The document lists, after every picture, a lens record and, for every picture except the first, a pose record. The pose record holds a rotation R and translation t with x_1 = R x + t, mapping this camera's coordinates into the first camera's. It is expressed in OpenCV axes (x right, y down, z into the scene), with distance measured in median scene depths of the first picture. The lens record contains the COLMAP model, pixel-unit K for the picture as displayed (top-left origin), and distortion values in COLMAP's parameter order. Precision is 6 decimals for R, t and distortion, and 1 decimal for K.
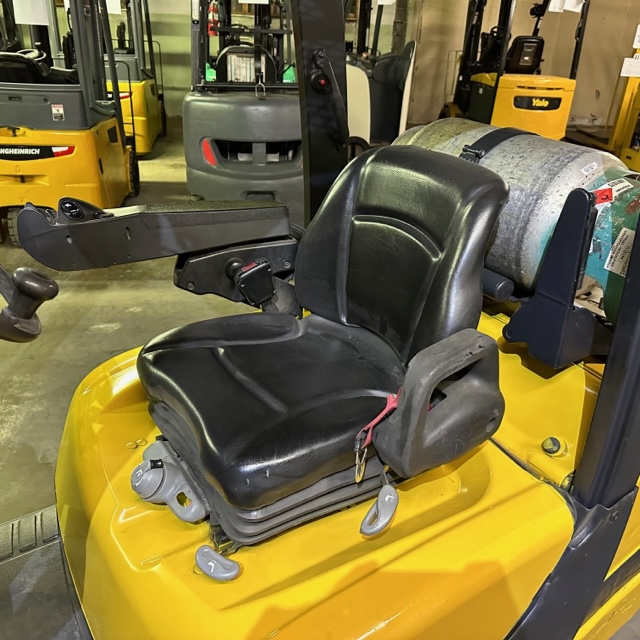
lens RADIAL K [[556.4, 0, 320.0], [0, 556.4, 320.0], [0, 0, 1]] dist [-0.057223, -0.003627]
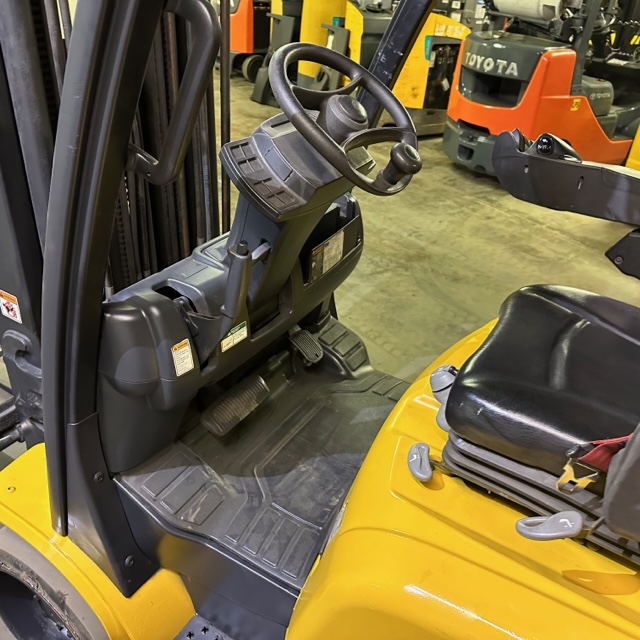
lens RADIAL K [[556.4, 0, 320.0], [0, 556.4, 320.0], [0, 0, 1]] dist [-0.057223, -0.003627]
pose [[0.445124, 0.460188, -0.768174, 0.385438], [-0.427441, 0.862998, 0.269310, -0.008808], [0.786866, 0.208472, 0.580845, 0.127324]]
